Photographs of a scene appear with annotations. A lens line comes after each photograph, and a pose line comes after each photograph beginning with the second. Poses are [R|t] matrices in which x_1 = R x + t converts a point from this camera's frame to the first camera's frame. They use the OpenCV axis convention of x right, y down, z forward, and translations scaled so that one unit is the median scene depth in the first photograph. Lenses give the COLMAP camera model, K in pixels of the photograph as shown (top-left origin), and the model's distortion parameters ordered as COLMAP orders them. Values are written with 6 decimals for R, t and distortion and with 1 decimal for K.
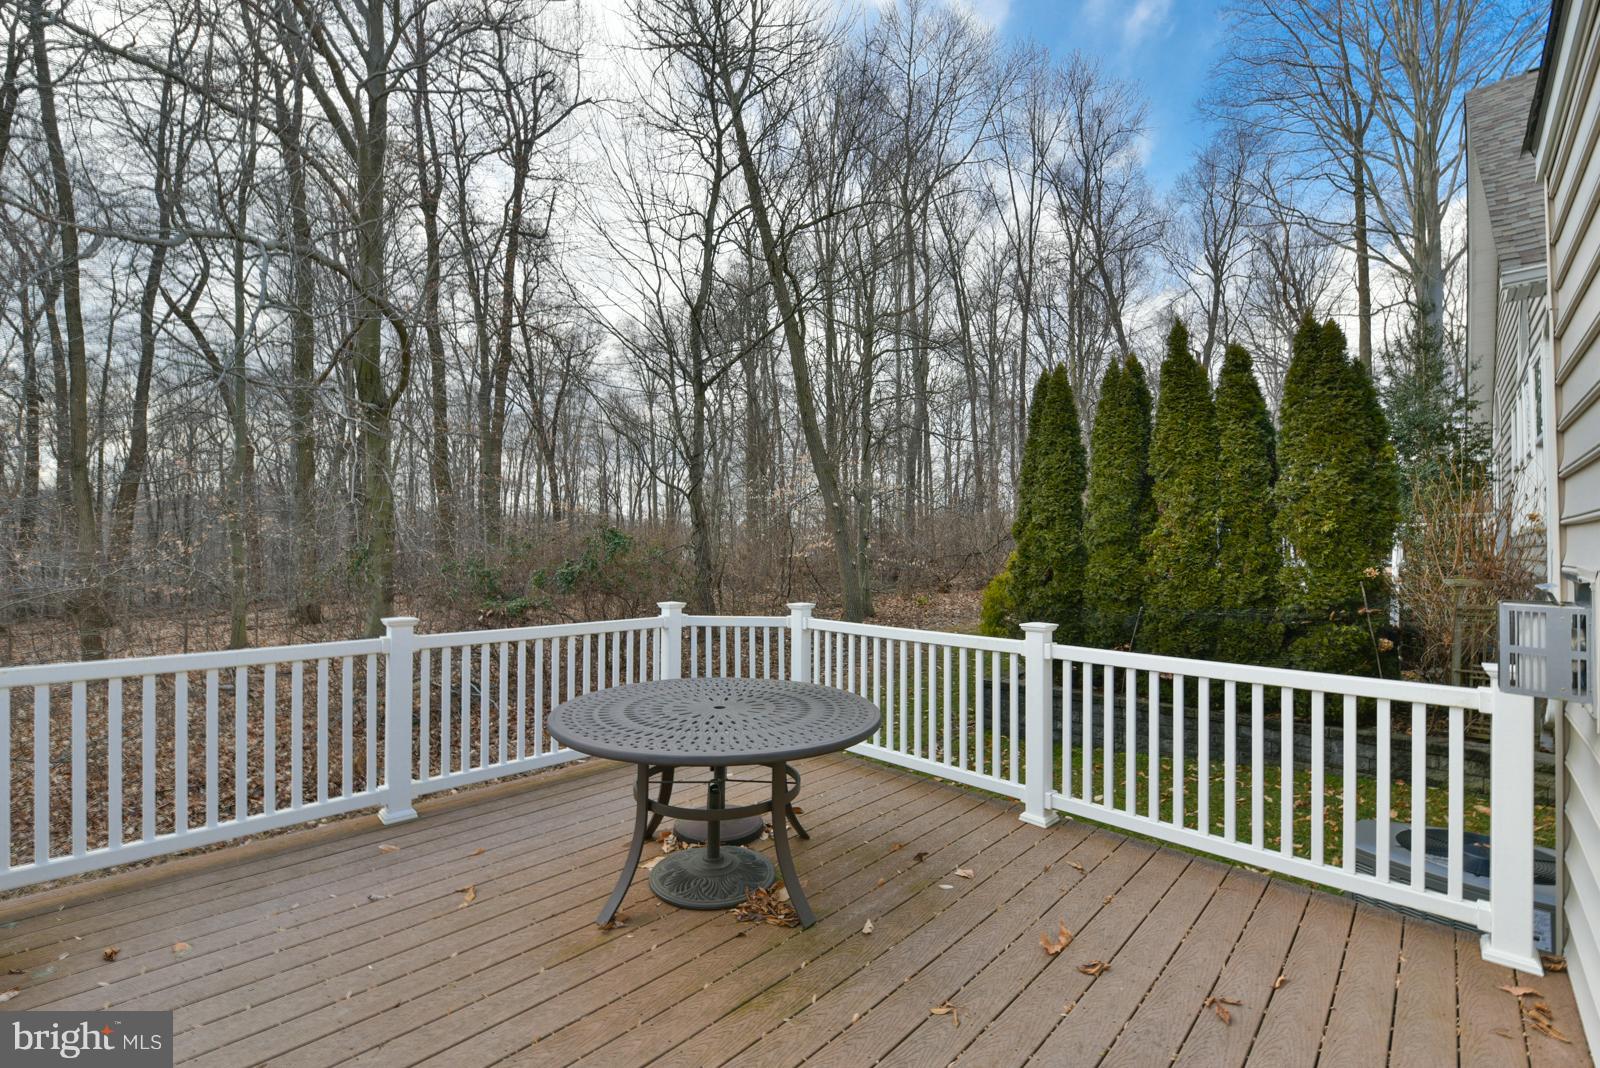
lens RADIAL K [[669.4, 0, 810.3], [0, 669.4, 538.6], [0, 0, 1]] dist [-0.015955, -0.000739]
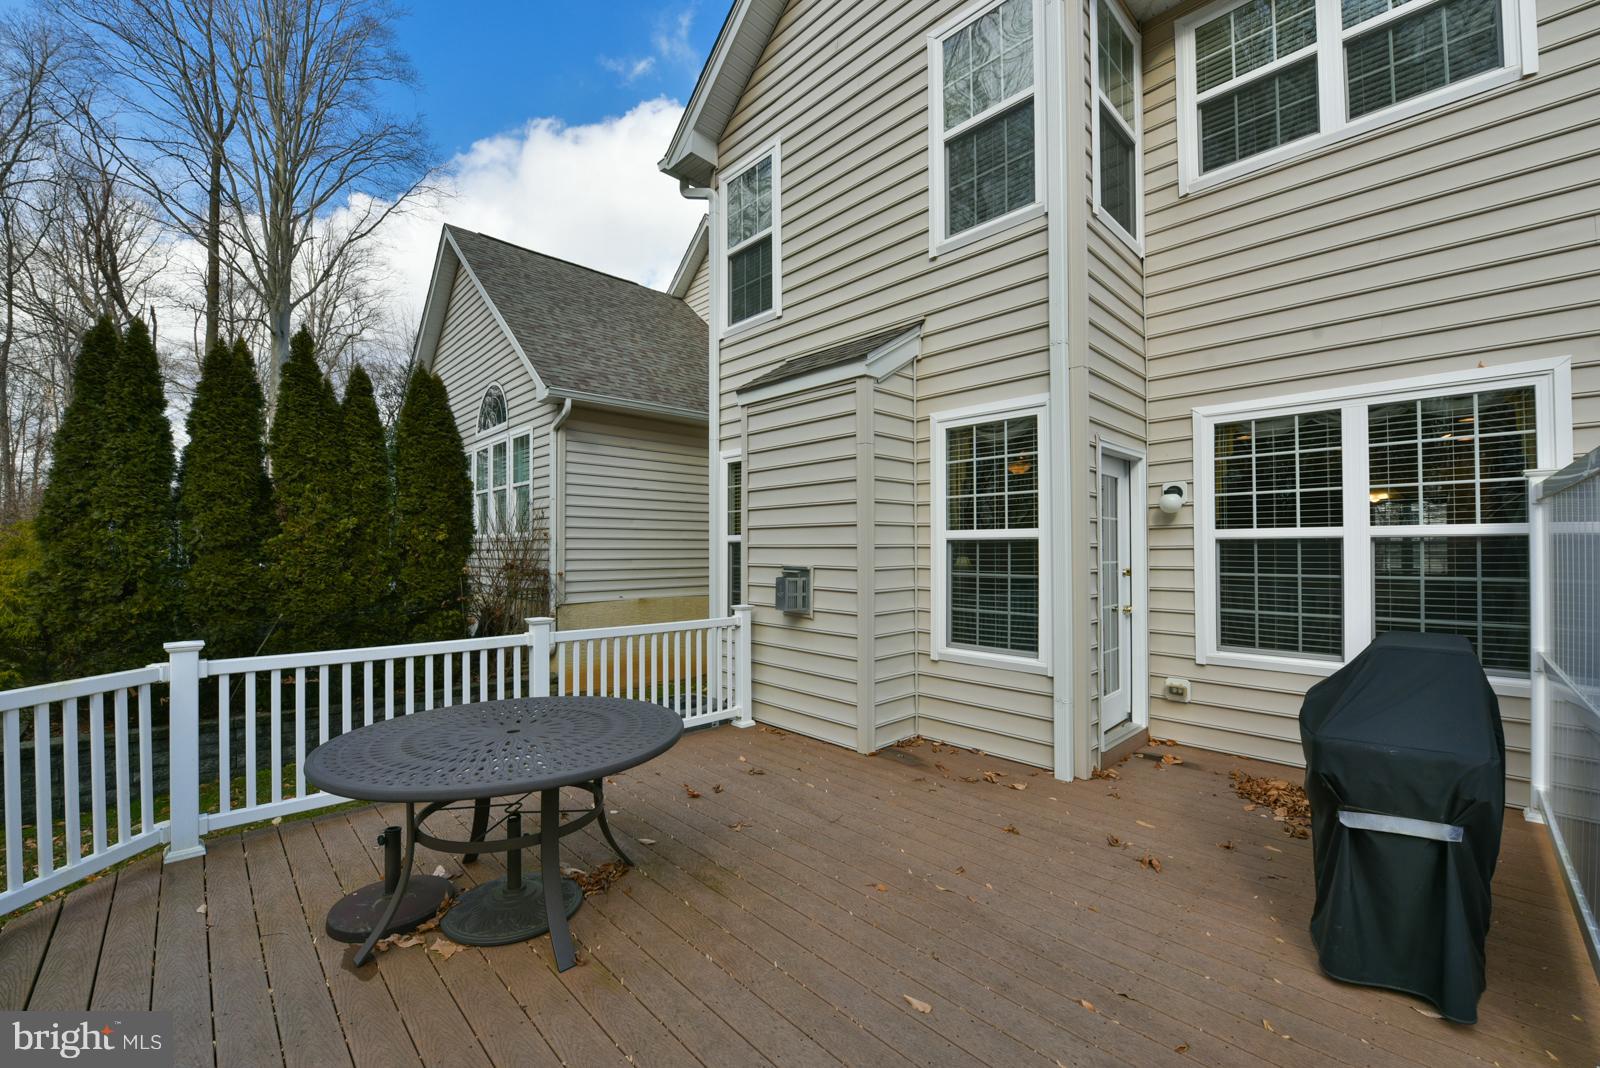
lens RADIAL K [[641.1, 0, 809.8], [0, 641.1, 539.4], [0, 0, 1]] dist [-0.013823, -0.003322]
pose [[0.041428, 0.011338, 0.999077, -0.398923], [-0.017268, 0.999794, -0.010630, -0.009774], [-0.998992, -0.016812, 0.041615, 0.202922]]
